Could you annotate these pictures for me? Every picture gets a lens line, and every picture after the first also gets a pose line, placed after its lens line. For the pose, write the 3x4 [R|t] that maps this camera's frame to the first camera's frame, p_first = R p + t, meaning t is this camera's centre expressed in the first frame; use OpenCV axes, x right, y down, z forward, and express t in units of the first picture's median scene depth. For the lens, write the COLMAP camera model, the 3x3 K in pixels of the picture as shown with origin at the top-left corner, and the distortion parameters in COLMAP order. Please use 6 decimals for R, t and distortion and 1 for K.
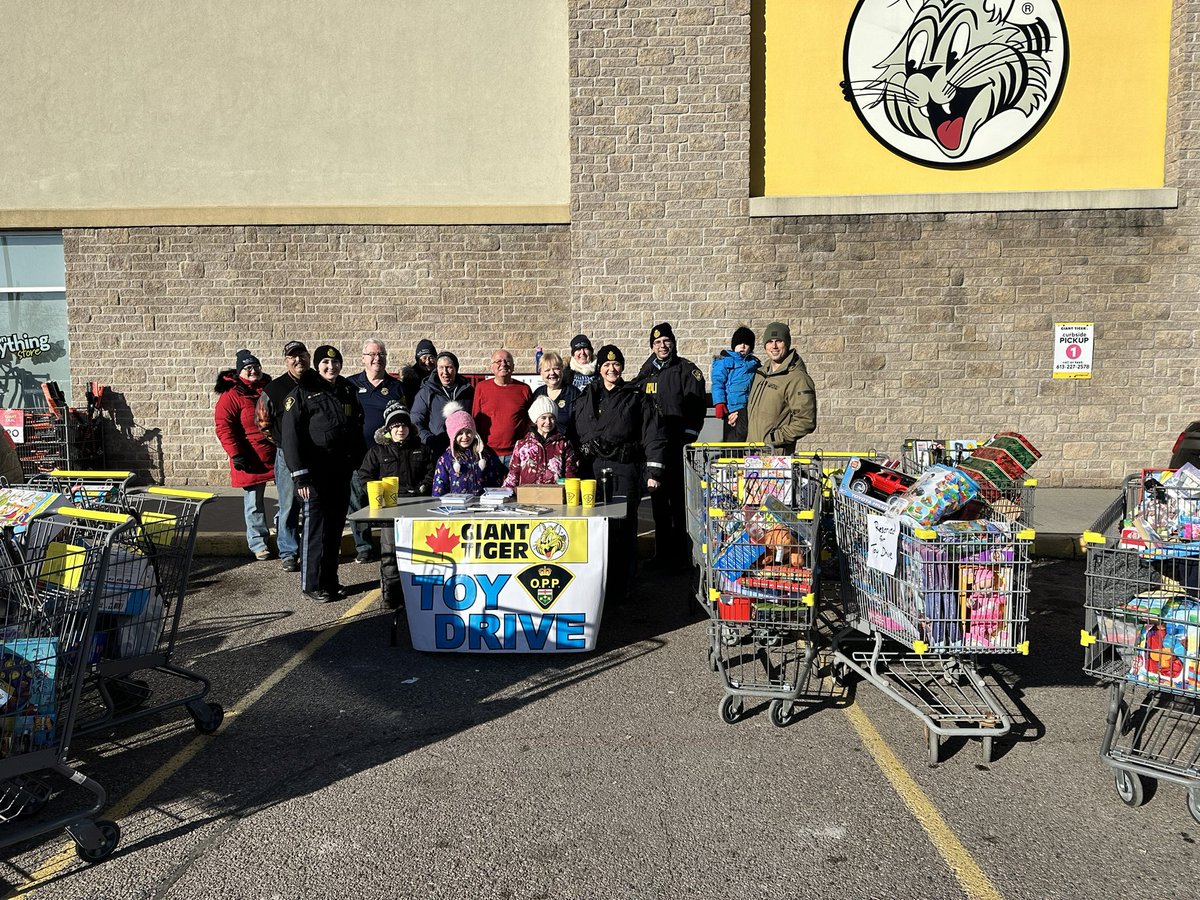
lens RADIAL K [[793.9, 0, 600.0], [0, 793.9, 450.0], [0, 0, 1]] dist [0.041976, -0.037411]
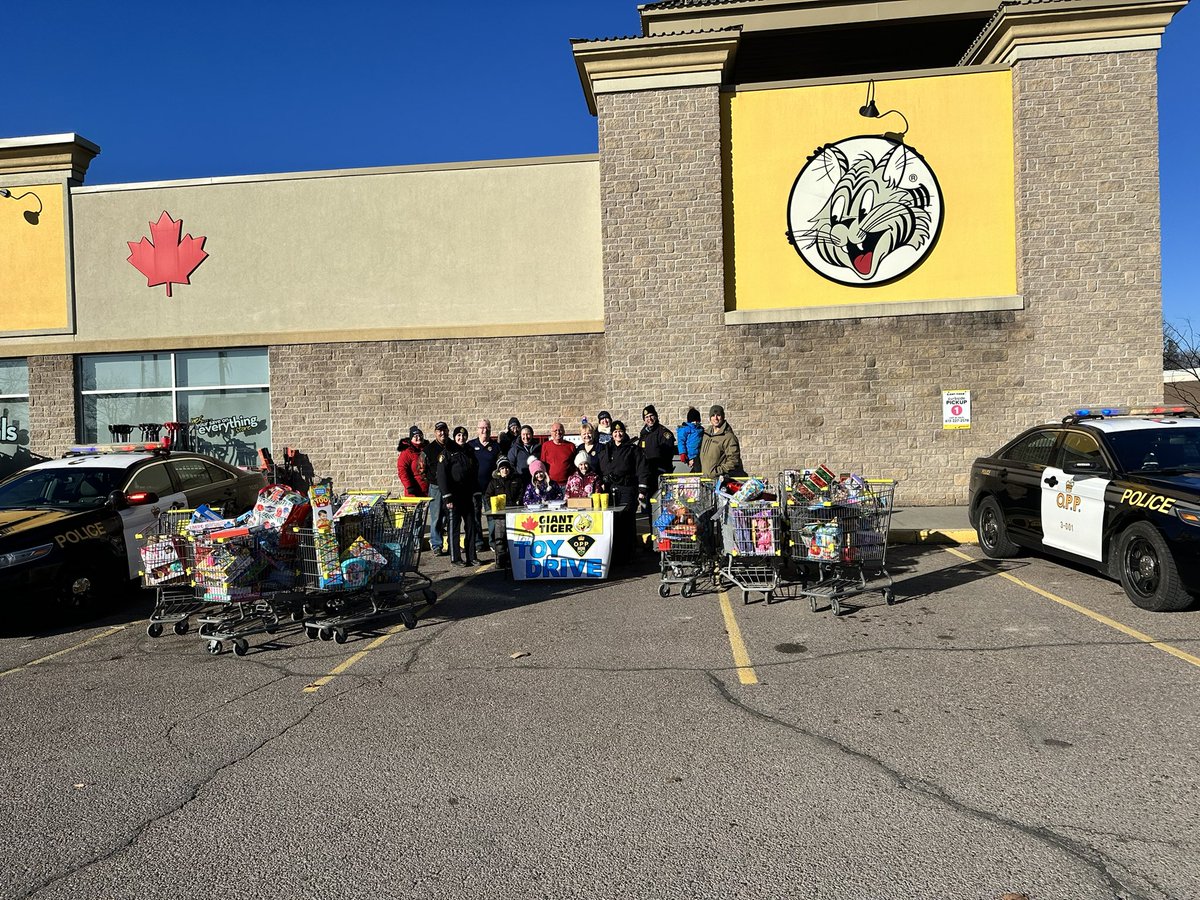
lens RADIAL K [[793.9, 0, 600.0], [0, 793.9, 450.0], [0, 0, 1]] dist [0.041976, -0.037411]
pose [[0.996818, -0.023272, -0.076232, 0.063266], [0.018373, 0.997758, -0.064355, 0.028574], [0.077559, 0.062750, 0.995011, -0.466340]]
